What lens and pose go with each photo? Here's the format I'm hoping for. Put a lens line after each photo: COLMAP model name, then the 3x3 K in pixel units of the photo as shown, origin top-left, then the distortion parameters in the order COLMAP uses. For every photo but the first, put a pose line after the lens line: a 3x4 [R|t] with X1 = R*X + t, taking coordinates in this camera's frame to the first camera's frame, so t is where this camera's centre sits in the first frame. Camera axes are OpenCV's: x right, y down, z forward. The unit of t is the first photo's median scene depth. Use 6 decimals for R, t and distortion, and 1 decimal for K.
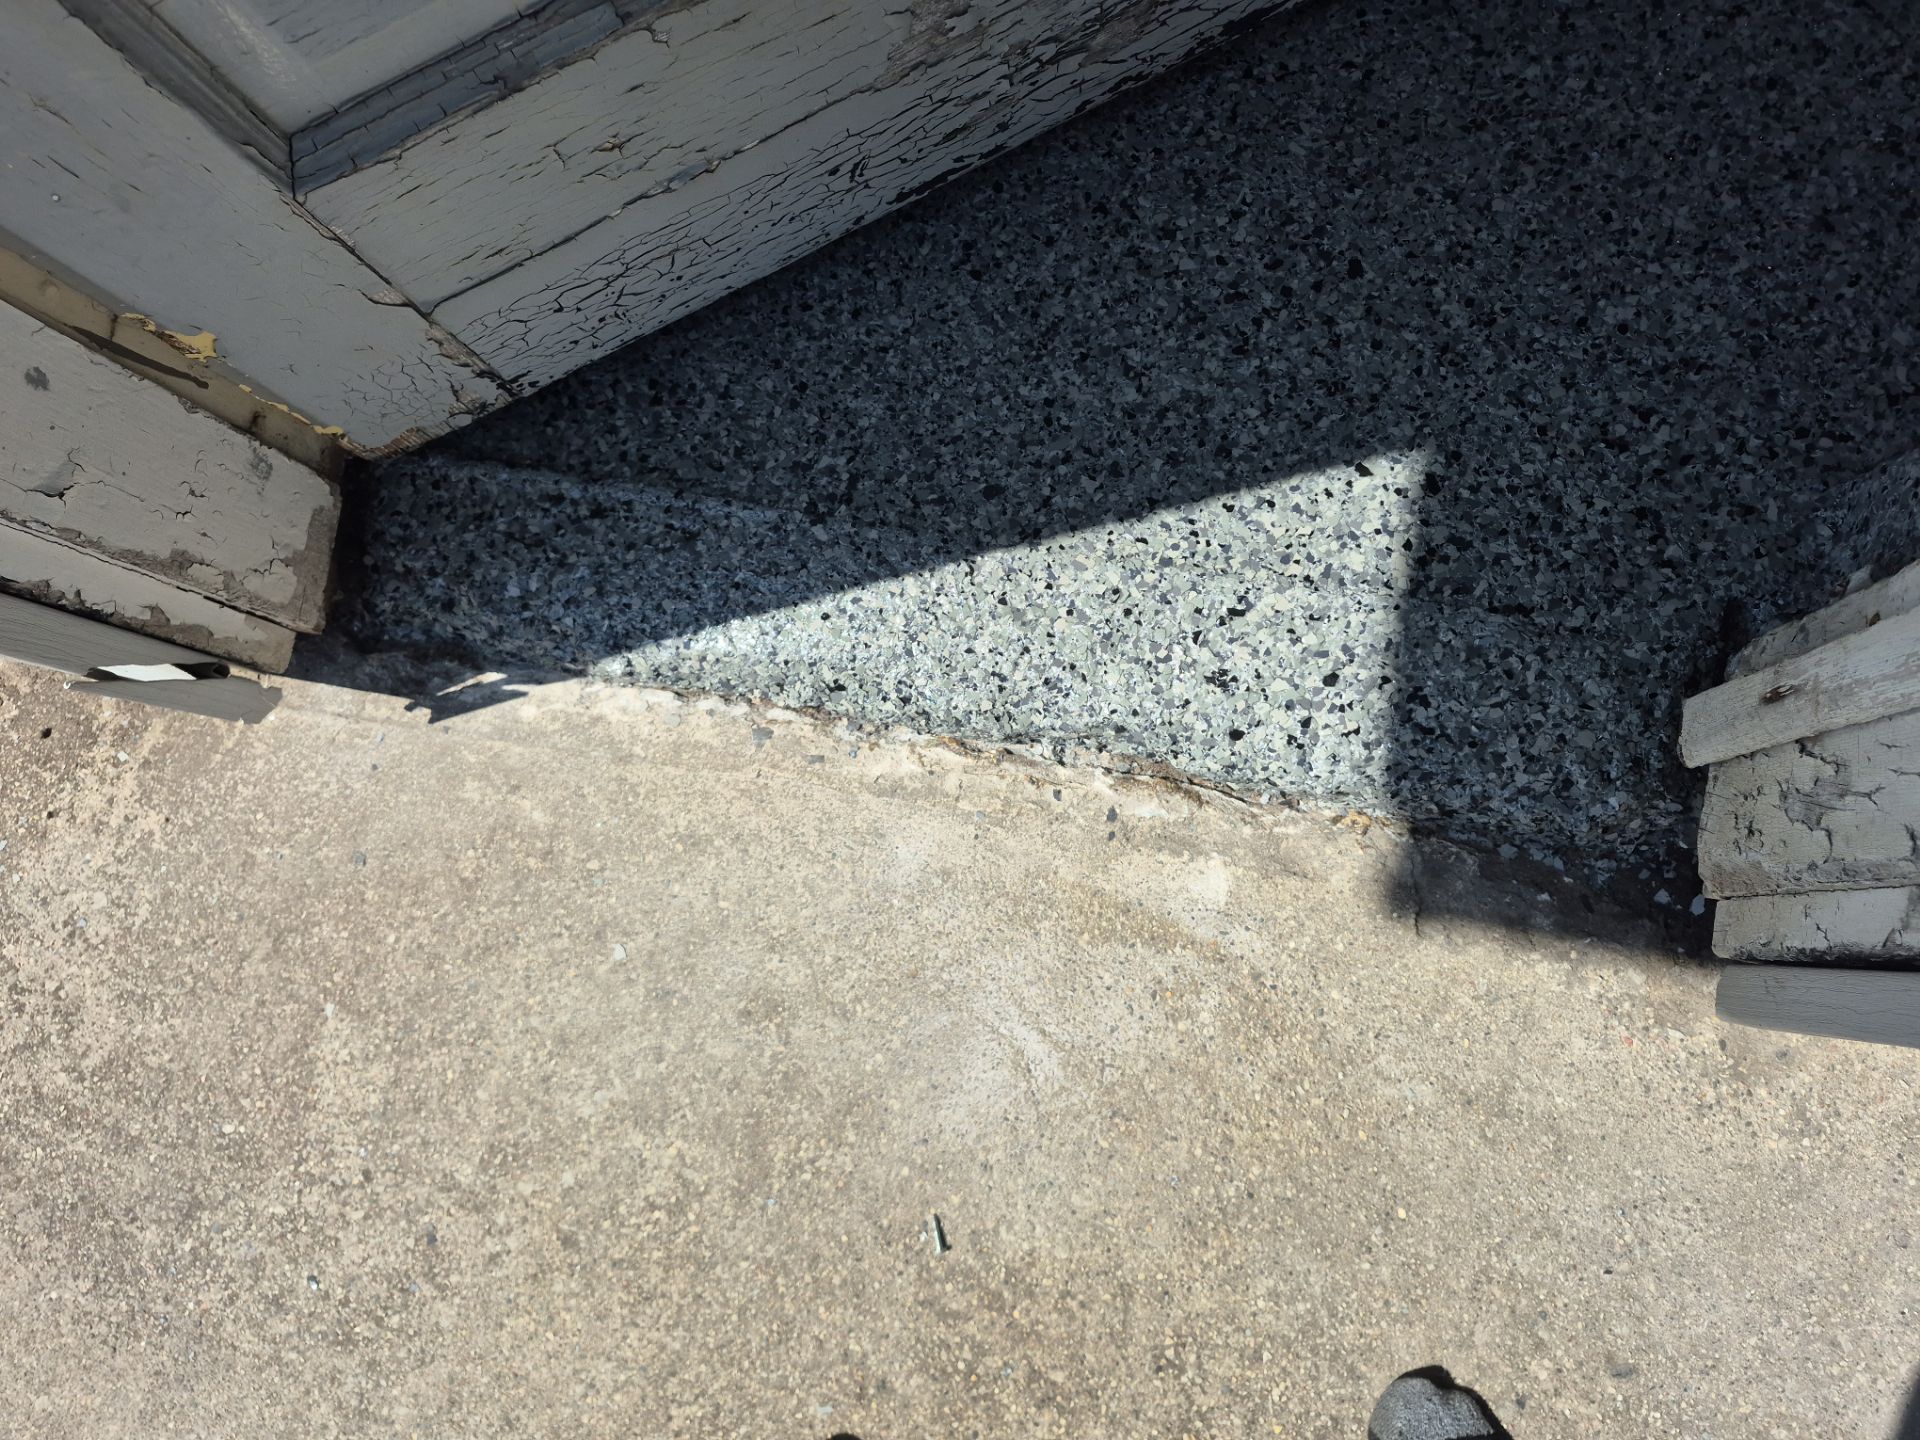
lens RADIAL K [[1499.6, 0, 961.0], [0, 1499.6, 729.7], [0, 0, 1]] dist [0.130286, -0.197394]
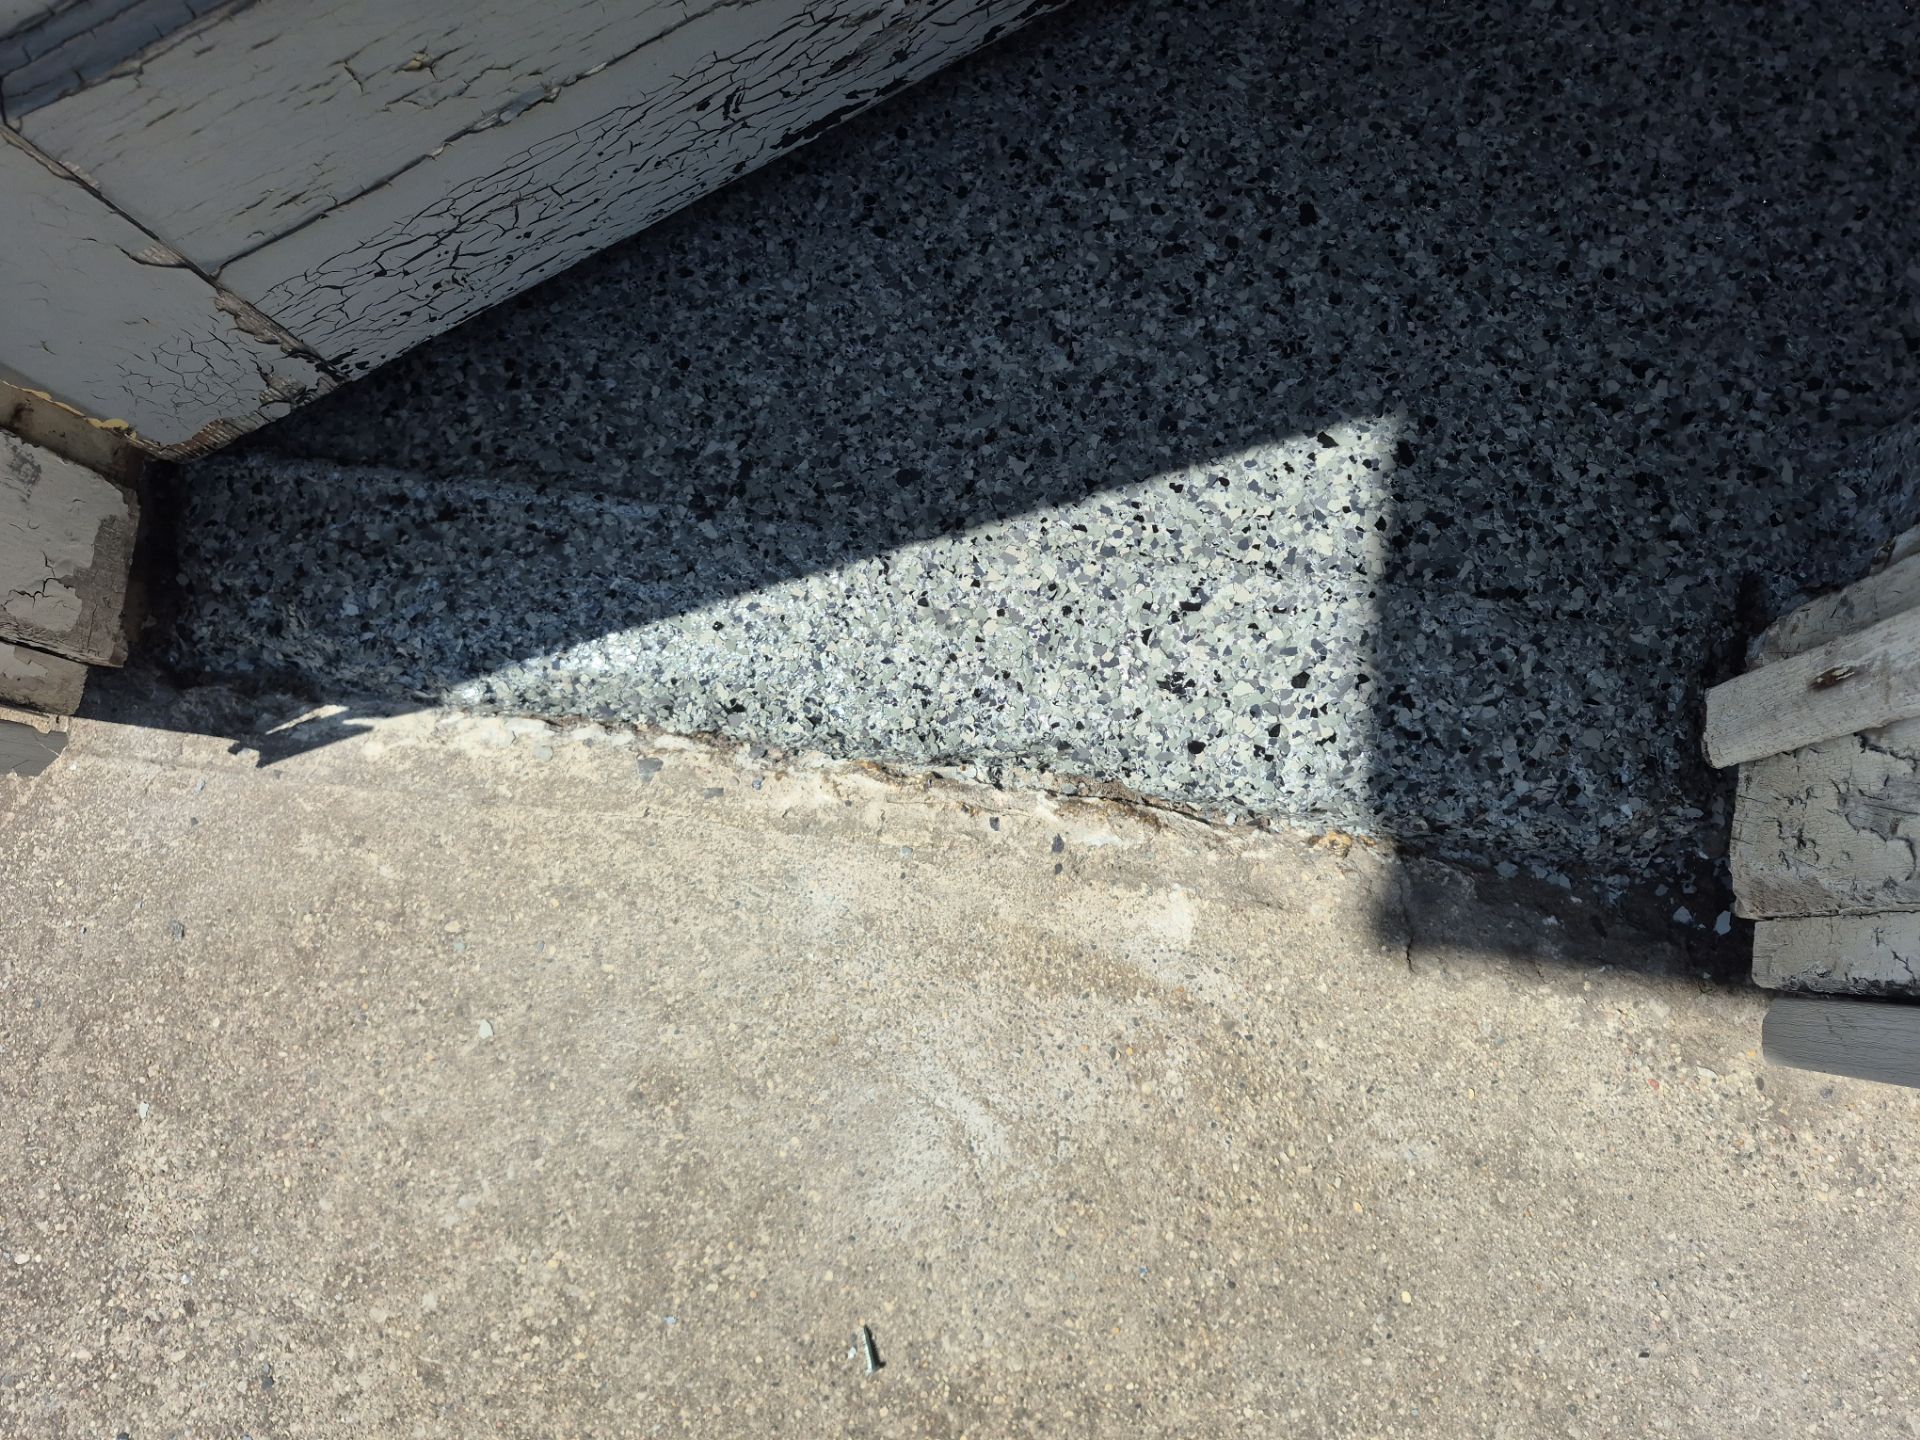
lens RADIAL K [[1456.5, 0, 1002.6], [0, 1456.5, 714.8], [0, 0, 1]] dist [0.105669, -0.141695]
pose [[0.998051, -0.034199, 0.052201, 0.027546], [0.035304, 0.999168, -0.020410, -0.002013], [-0.051460, 0.022213, 0.998428, 0.160367]]
